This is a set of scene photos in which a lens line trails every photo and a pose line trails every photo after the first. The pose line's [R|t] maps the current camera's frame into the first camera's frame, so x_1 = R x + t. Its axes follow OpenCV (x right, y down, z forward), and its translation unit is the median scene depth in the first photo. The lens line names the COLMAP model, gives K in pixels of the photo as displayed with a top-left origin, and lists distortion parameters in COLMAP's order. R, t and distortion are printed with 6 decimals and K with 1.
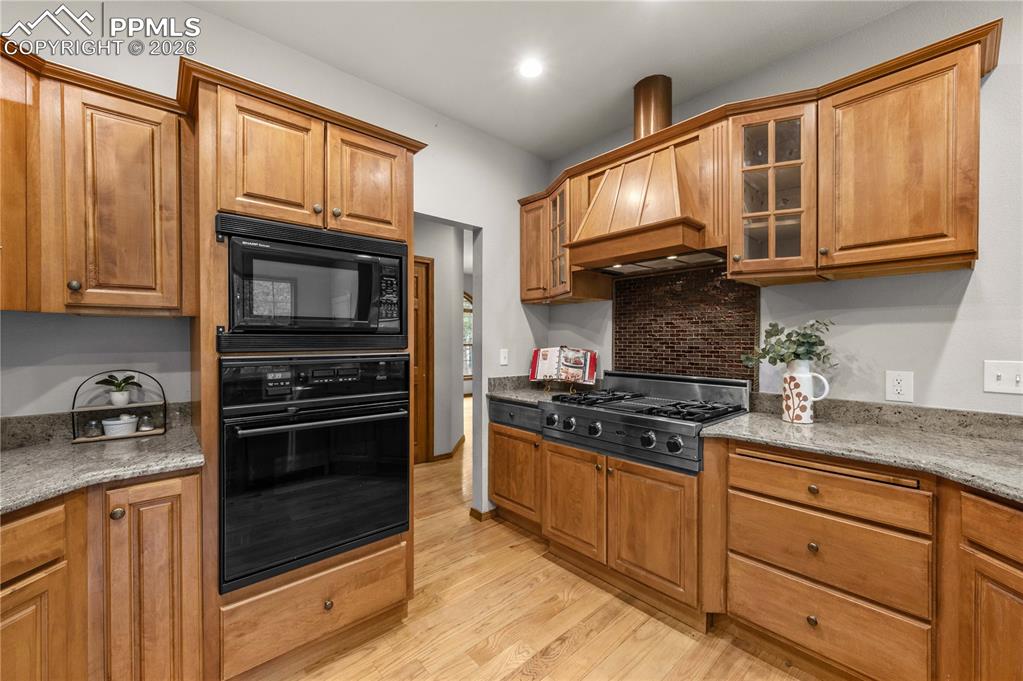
lens RADIAL K [[401.6, 0, 509.4], [0, 401.6, 342.7], [0, 0, 1]] dist [-0.001726, -0.000092]
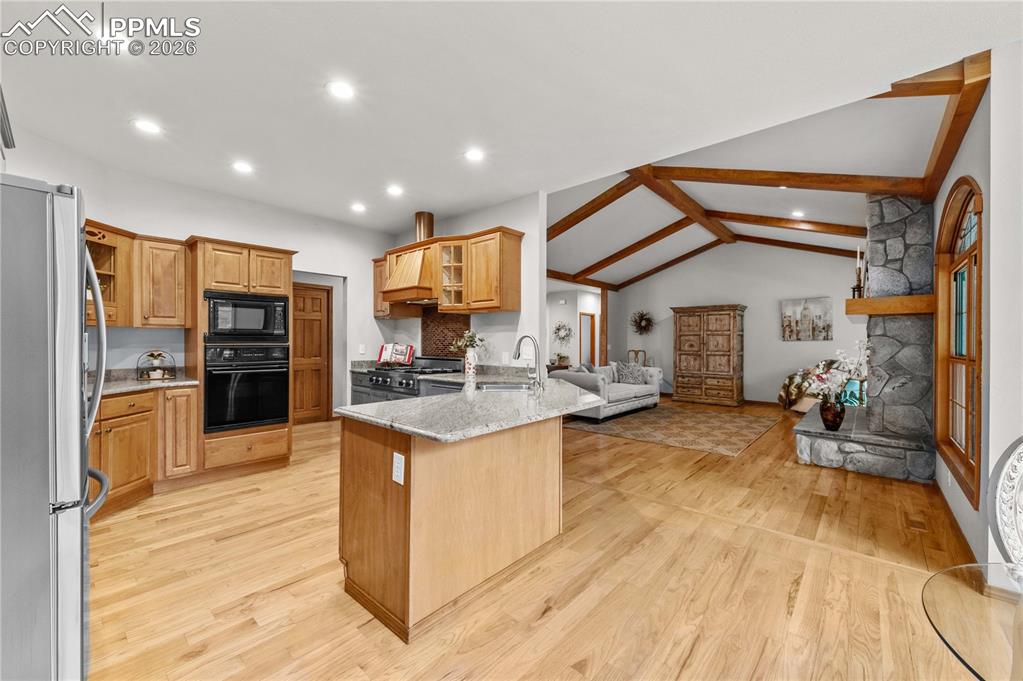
lens RADIAL K [[401.6, 0, 509.4], [0, 401.6, 342.0], [0, 0, 1]] dist [-0.001726, -0.000092]
pose [[0.993720, 0.001628, 0.111886, 0.776115], [-0.000693, 0.999965, -0.008389, 0.032731], [-0.111895, 0.008259, 0.993686, -1.474515]]
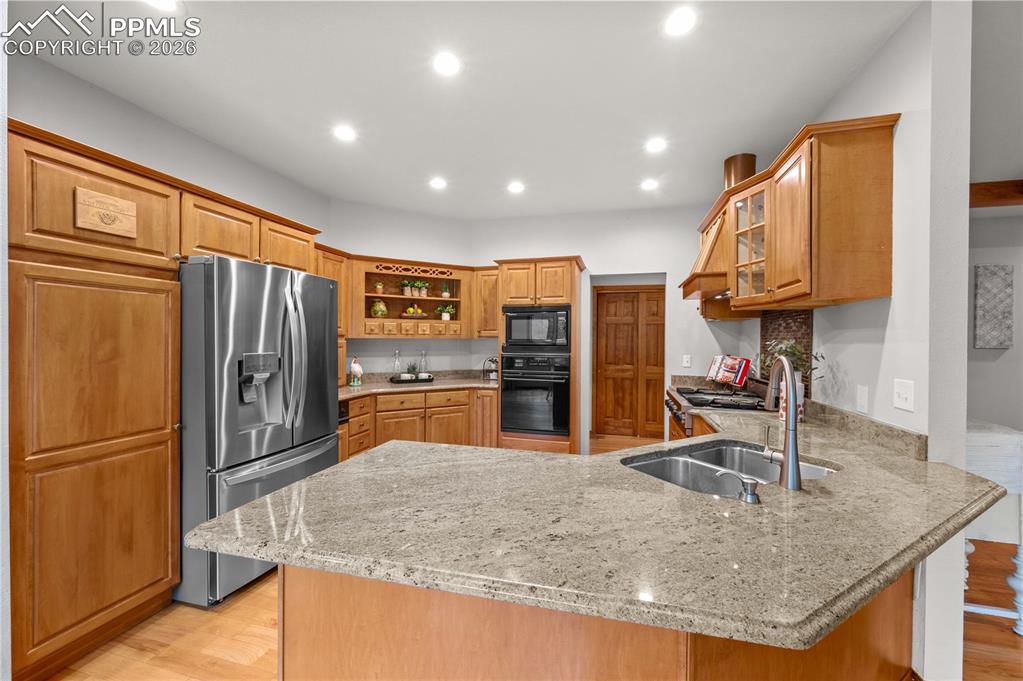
lens RADIAL K [[401.6, 0, 508.0], [0, 401.6, 342.1], [0, 0, 1]] dist [-0.001726, -0.000092]
pose [[0.539701, 0.008434, -0.841815, 1.475710], [-0.013327, 0.999910, 0.001473, -0.043527], [0.841751, 0.010424, 0.539765, -0.480447]]
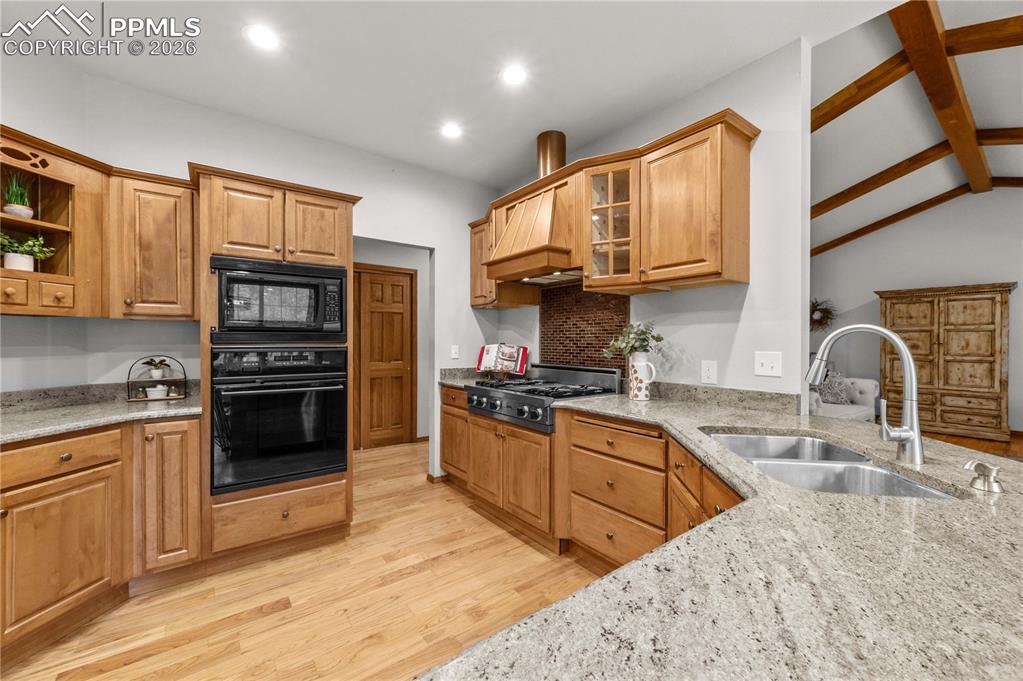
lens RADIAL K [[401.6, 0, 509.4], [0, 401.6, 342.8], [0, 0, 1]] dist [-0.001726, -0.000092]
pose [[0.996267, 0.001912, -0.086301, 0.467091], [-0.002212, 0.999992, -0.003383, 0.020064], [0.086293, 0.003562, 0.996263, -0.382010]]
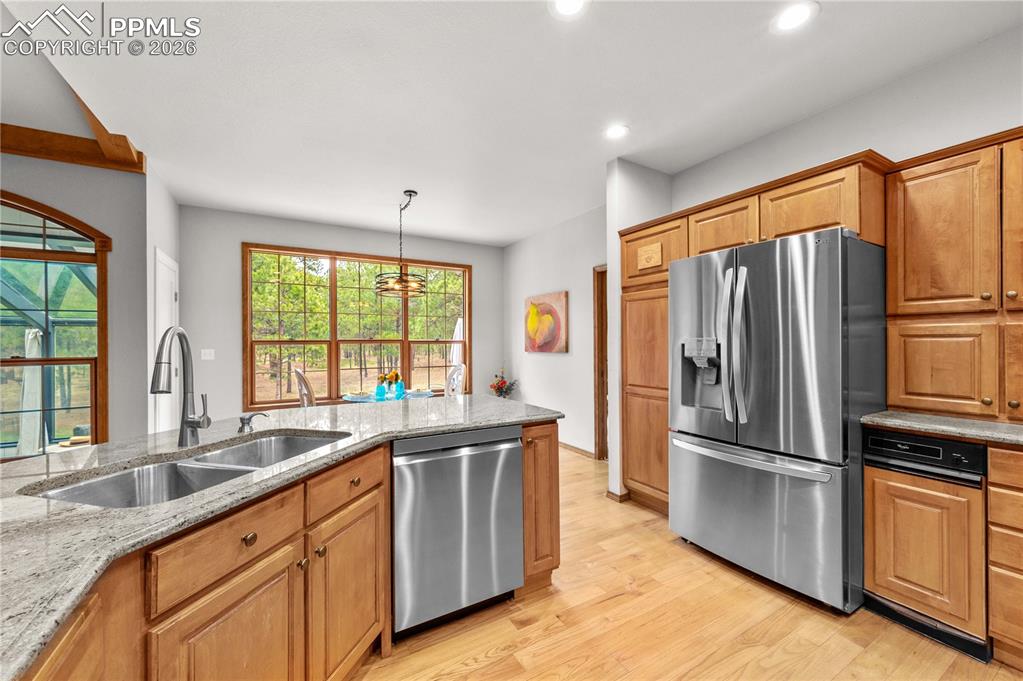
lens RADIAL K [[401.6, 0, 508.4], [0, 401.6, 341.6], [0, 0, 1]] dist [-0.001726, -0.000092]
pose [[-0.978232, 0.003270, 0.207489, 0.279594], [0.004579, 0.999973, 0.005831, 0.006443], [-0.207464, 0.006654, -0.978220, 1.090421]]
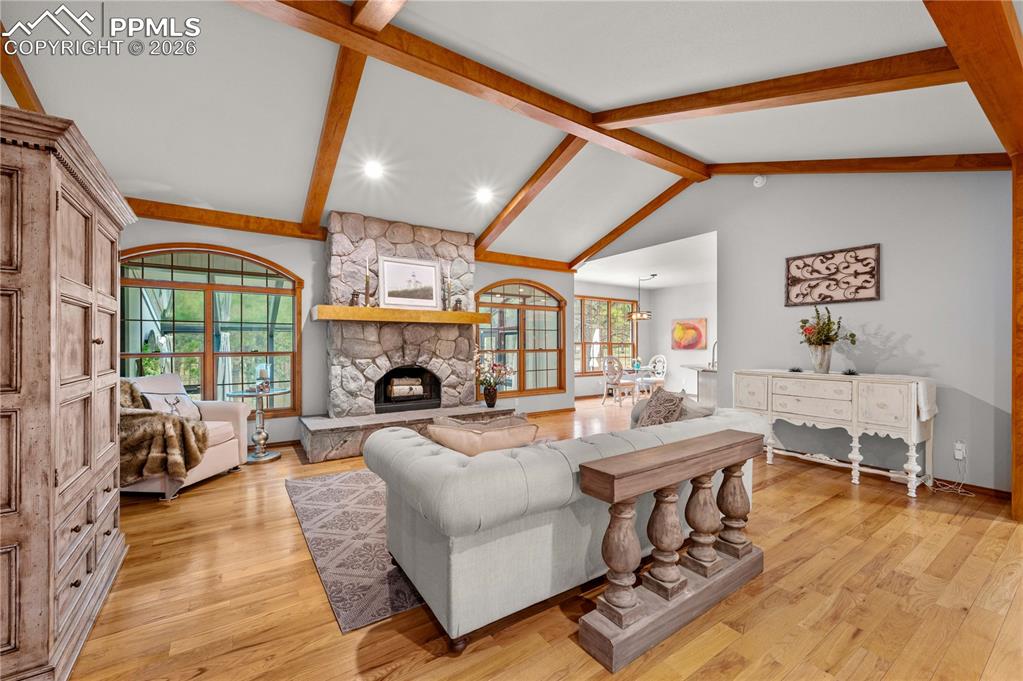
lens RADIAL K [[401.6, 0, 508.3], [0, 401.6, 343.9], [0, 0, 1]] dist [-0.001726, -0.000092]
pose [[-0.989964, -0.004212, 0.141257, 2.481860], [-0.003098, 0.999962, 0.008101, -0.011219], [-0.141286, 0.007582, -0.989940, 4.305050]]
